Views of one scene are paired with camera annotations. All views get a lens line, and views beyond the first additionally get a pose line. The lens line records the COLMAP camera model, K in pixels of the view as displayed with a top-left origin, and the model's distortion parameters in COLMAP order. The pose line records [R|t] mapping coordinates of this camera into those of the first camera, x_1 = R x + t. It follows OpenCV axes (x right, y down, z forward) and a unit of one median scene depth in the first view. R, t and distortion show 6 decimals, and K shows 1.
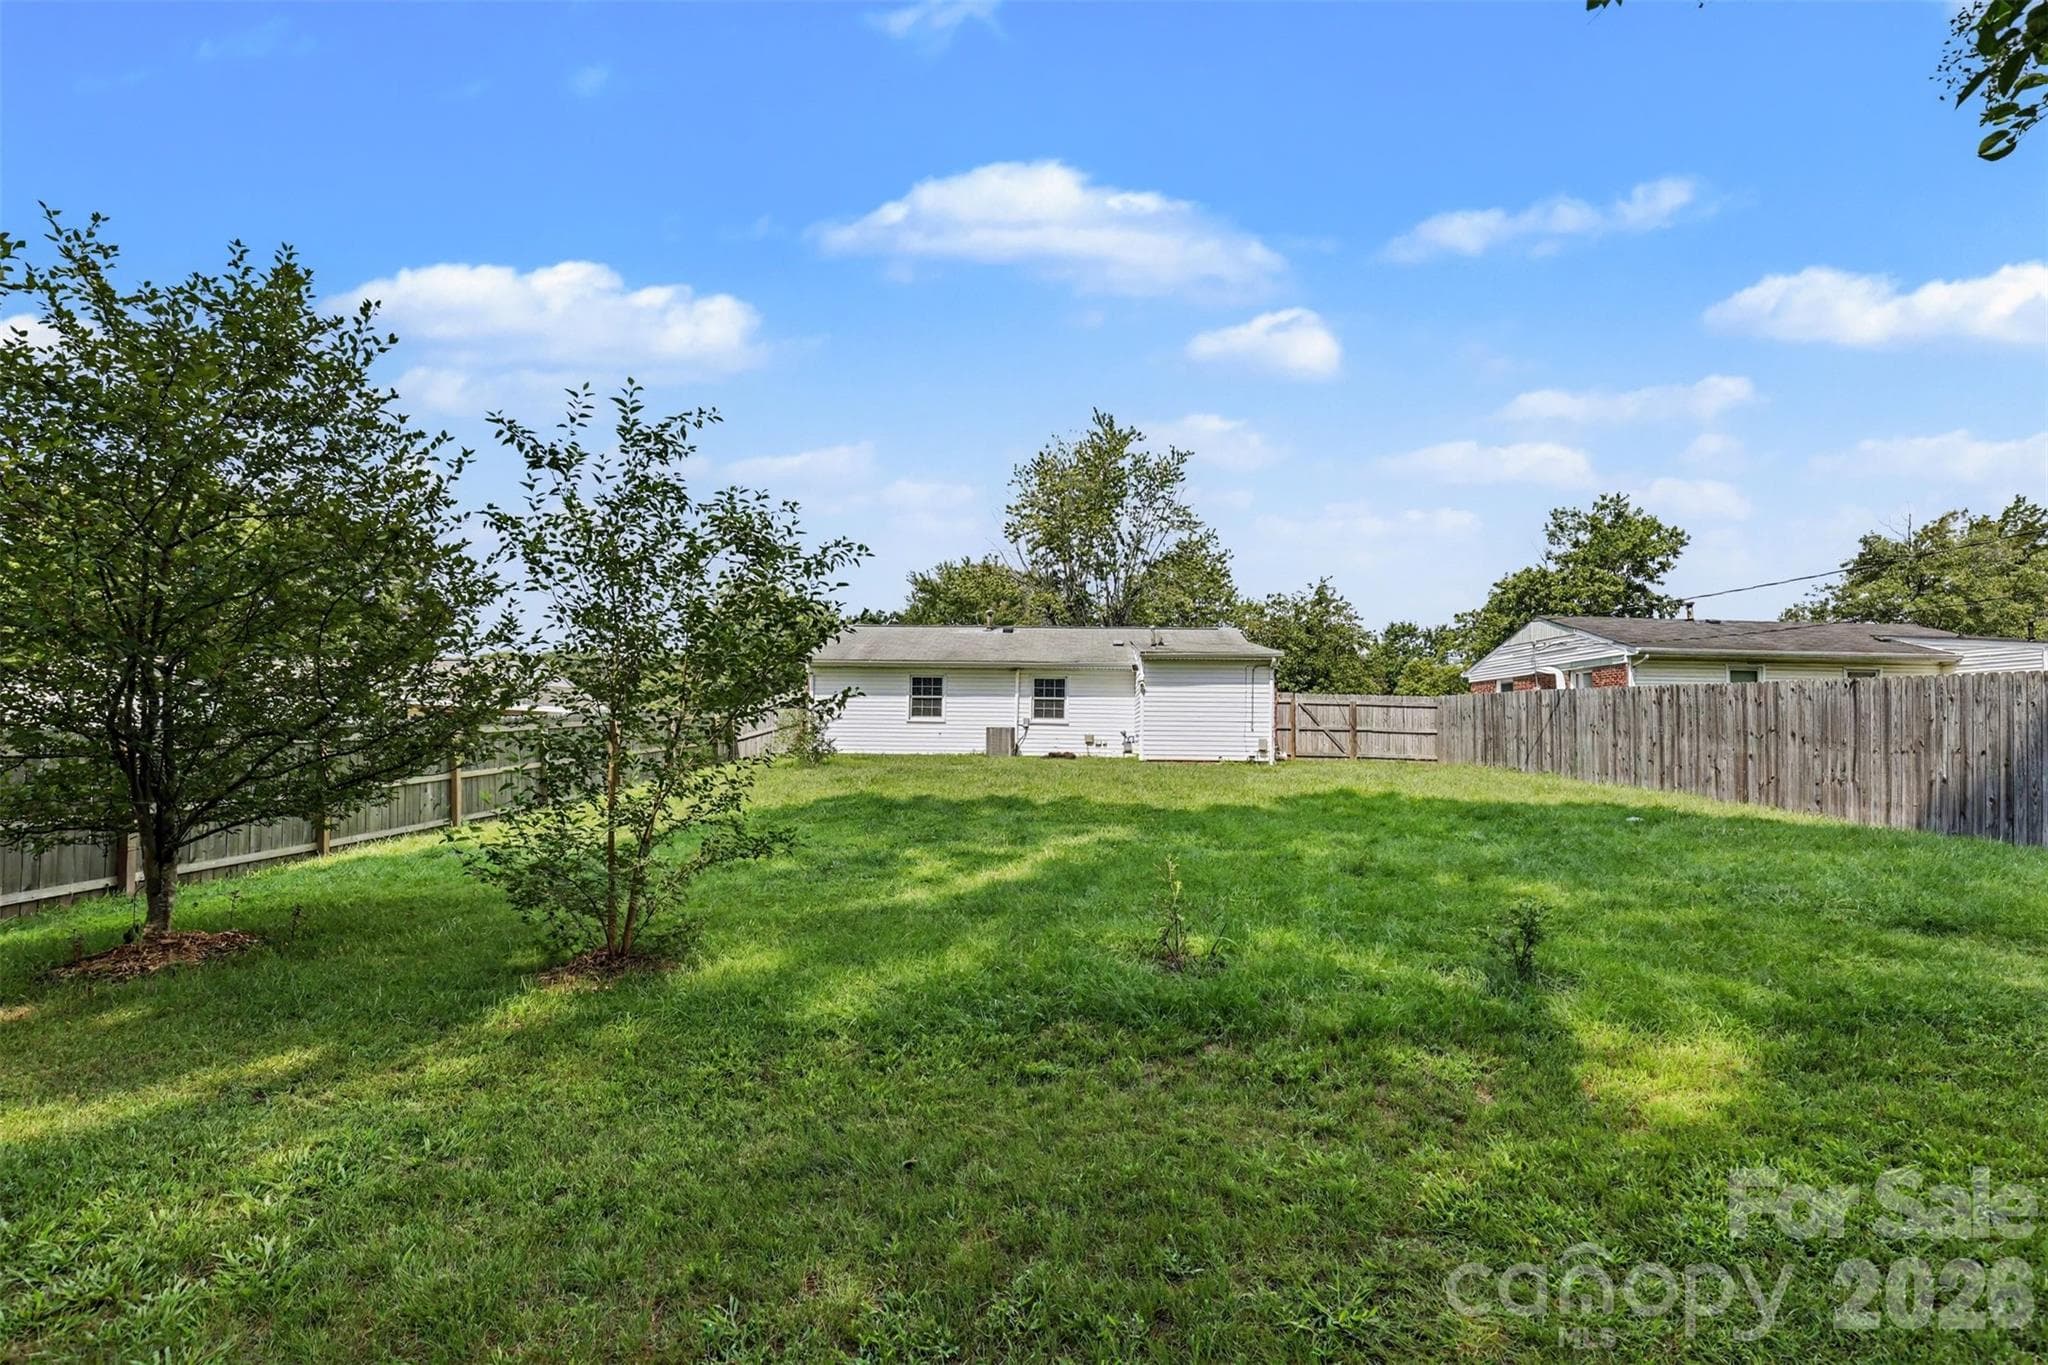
lens RADIAL K [[1144.7, 0, 1022.4], [0, 1144.7, 691.1], [0, 0, 1]] dist [-0.005268, -0.000293]
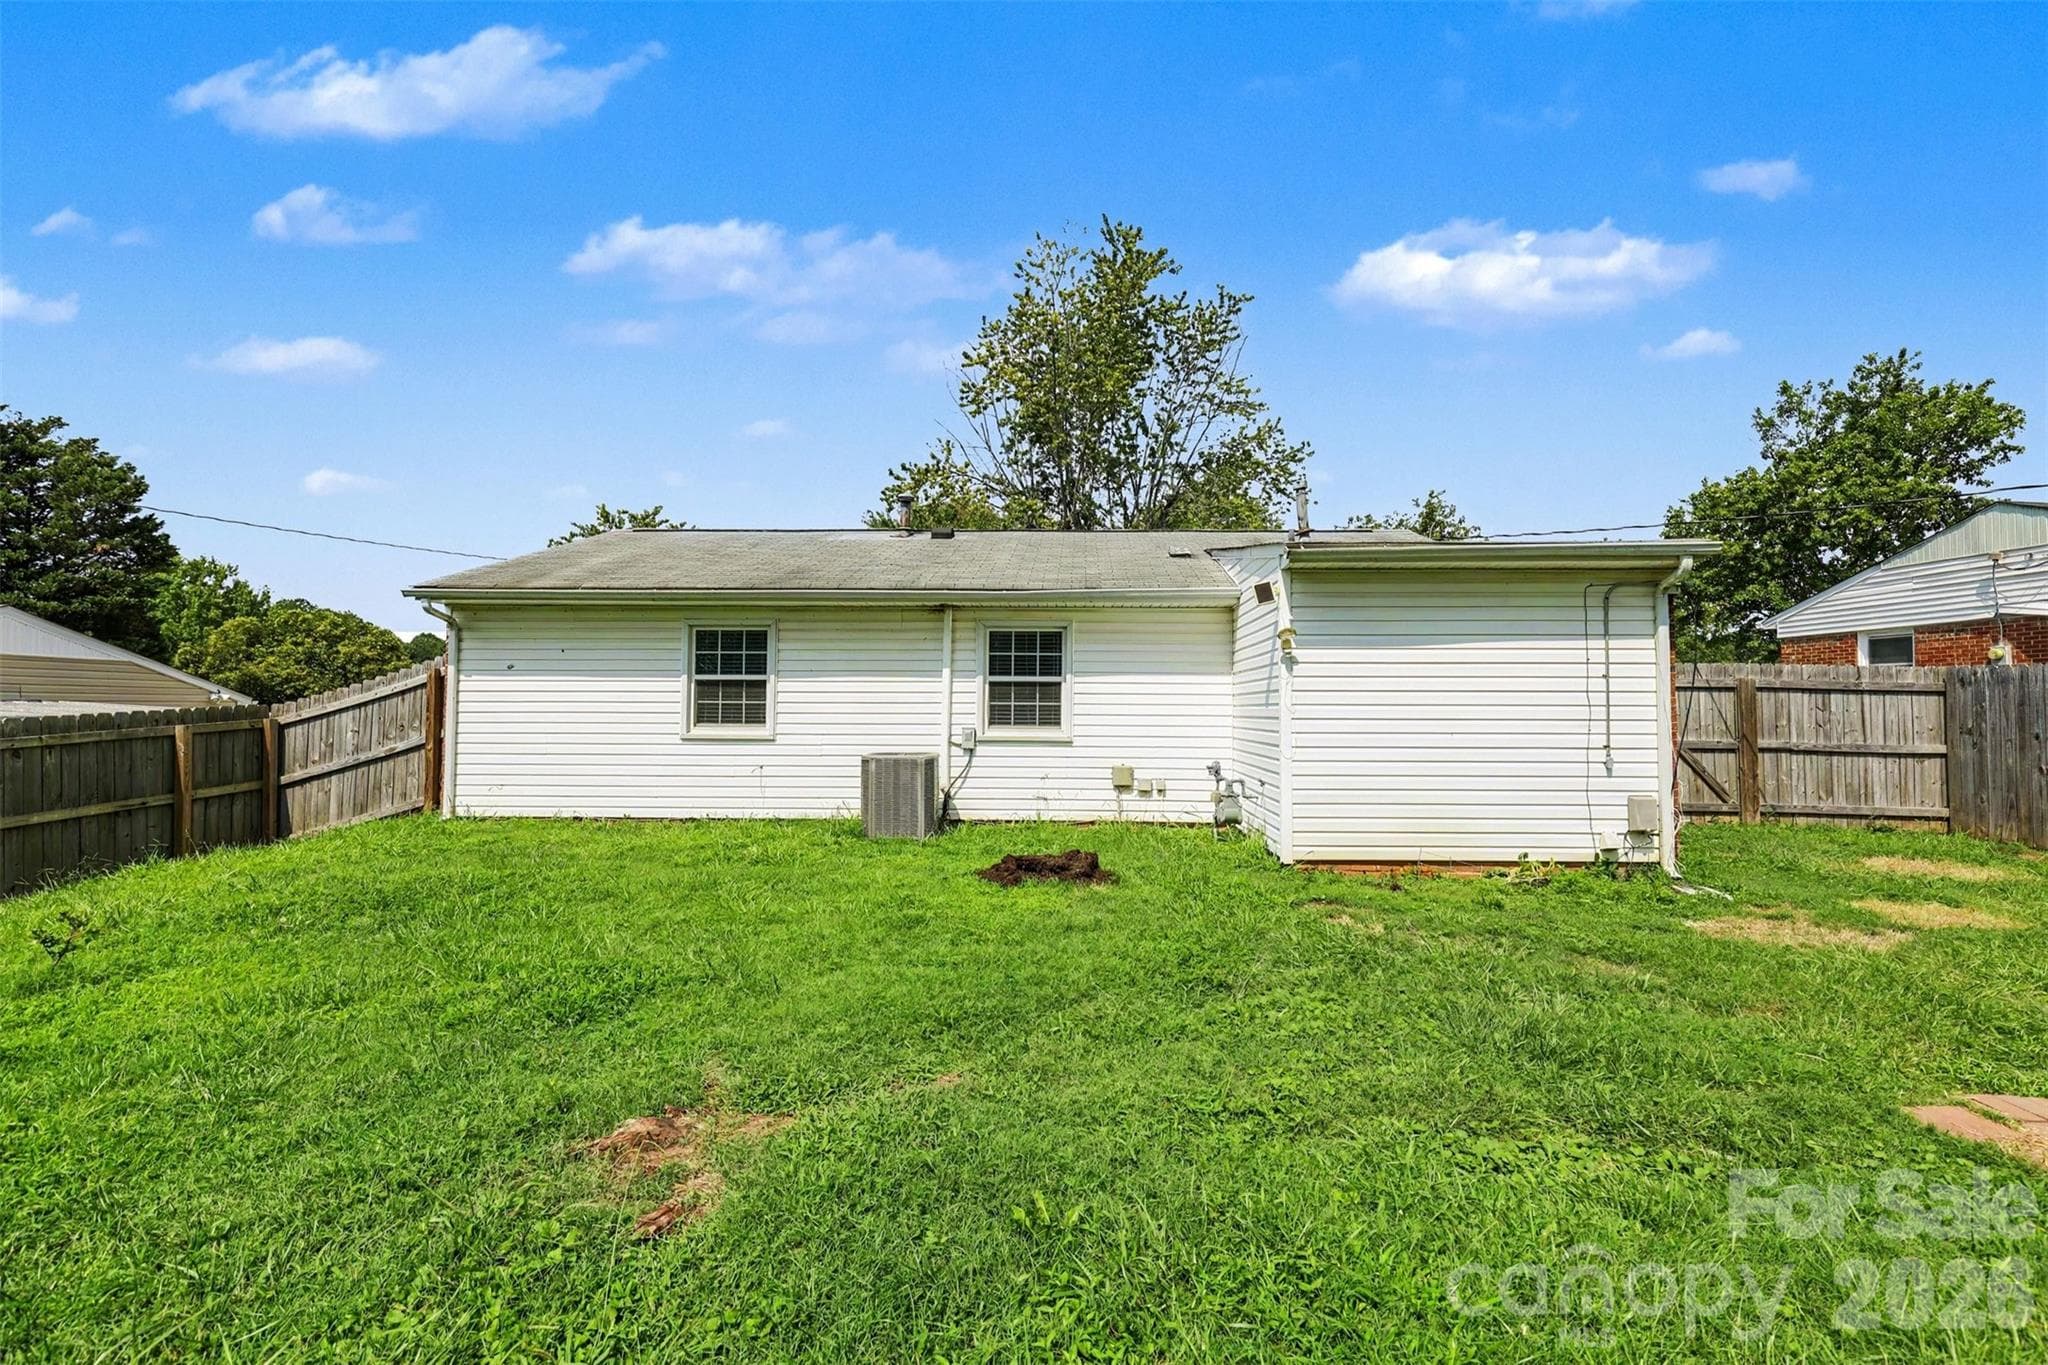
lens RADIAL K [[1144.7, 0, 1026.7], [0, 1144.7, 673.0], [0, 0, 1]] dist [-0.005268, -0.000293]
pose [[0.999933, -0.007834, 0.008502, 0.013586], [0.007713, 0.999870, 0.014183, -0.001088], [-0.008612, -0.014117, 0.999863, 0.388644]]
